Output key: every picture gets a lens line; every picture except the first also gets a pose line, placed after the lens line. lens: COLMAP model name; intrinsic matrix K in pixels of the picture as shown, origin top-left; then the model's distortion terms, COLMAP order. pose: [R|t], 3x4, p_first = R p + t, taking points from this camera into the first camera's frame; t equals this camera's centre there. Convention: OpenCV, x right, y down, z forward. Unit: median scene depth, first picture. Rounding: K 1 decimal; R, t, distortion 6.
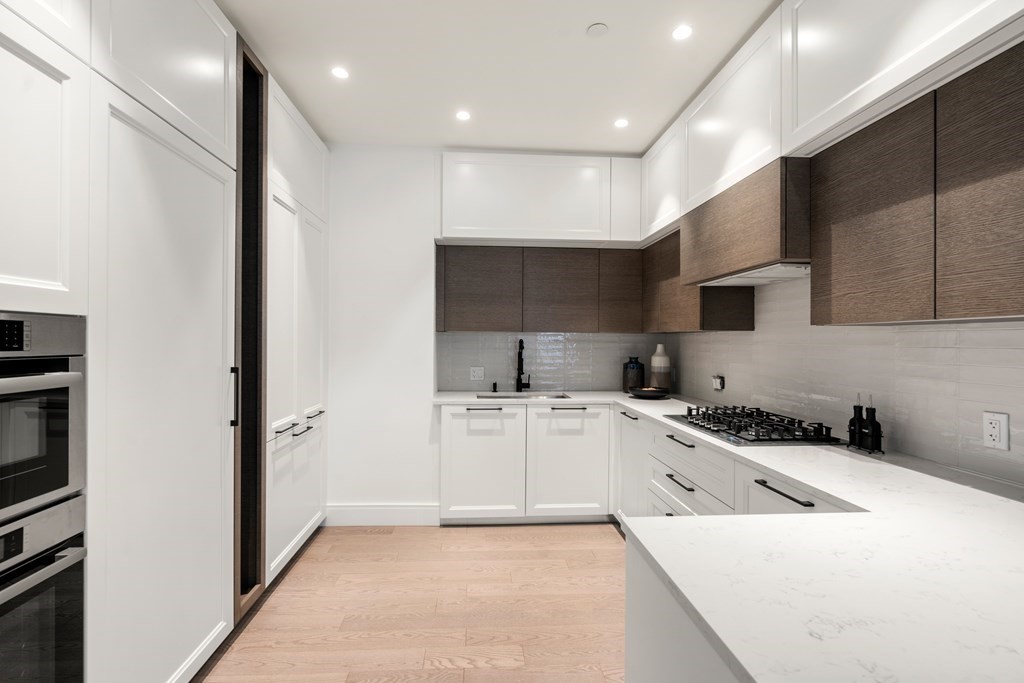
lens RADIAL K [[464.9, 0, 504.9], [0, 464.9, 343.4], [0, 0, 1]] dist [-0.003319, -0.000229]
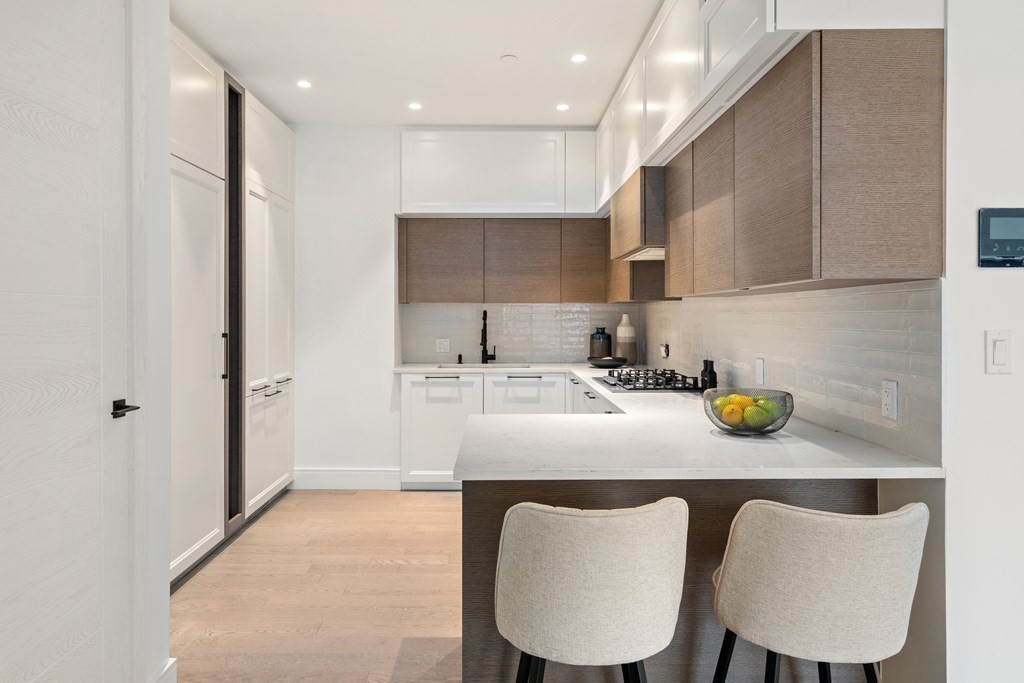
lens RADIAL K [[668.9, 0, 503.7], [0, 668.9, 313.6], [0, 0, 1]] dist [0.004743, 0.000332]
pose [[0.998433, -0.007429, -0.055472, 0.178180], [0.007103, 0.999956, -0.006079, 0.008319], [0.055515, 0.005676, 0.998442, -0.492637]]
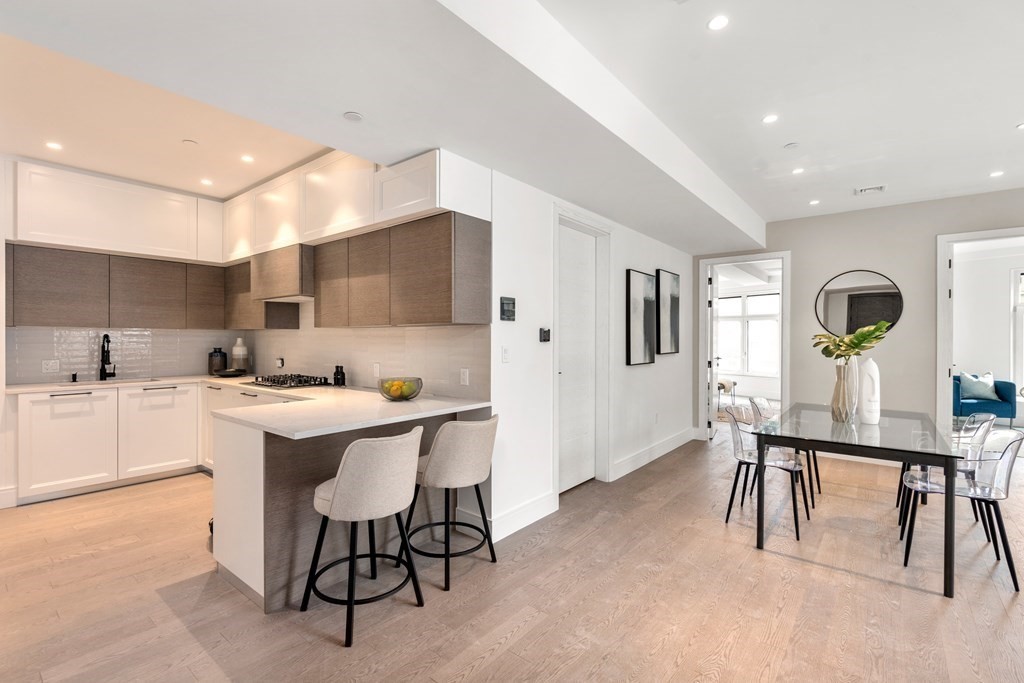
lens RADIAL K [[468.7, 0, 505.9], [0, 468.7, 340.0], [0, 0, 1]] dist [-0.001219, 0.000082]
pose [[0.682310, -0.006418, 0.731035, -0.158487], [0.004694, 0.999979, 0.004398, 0.006083], [-0.731048, 0.000430, 0.682326, -0.585196]]
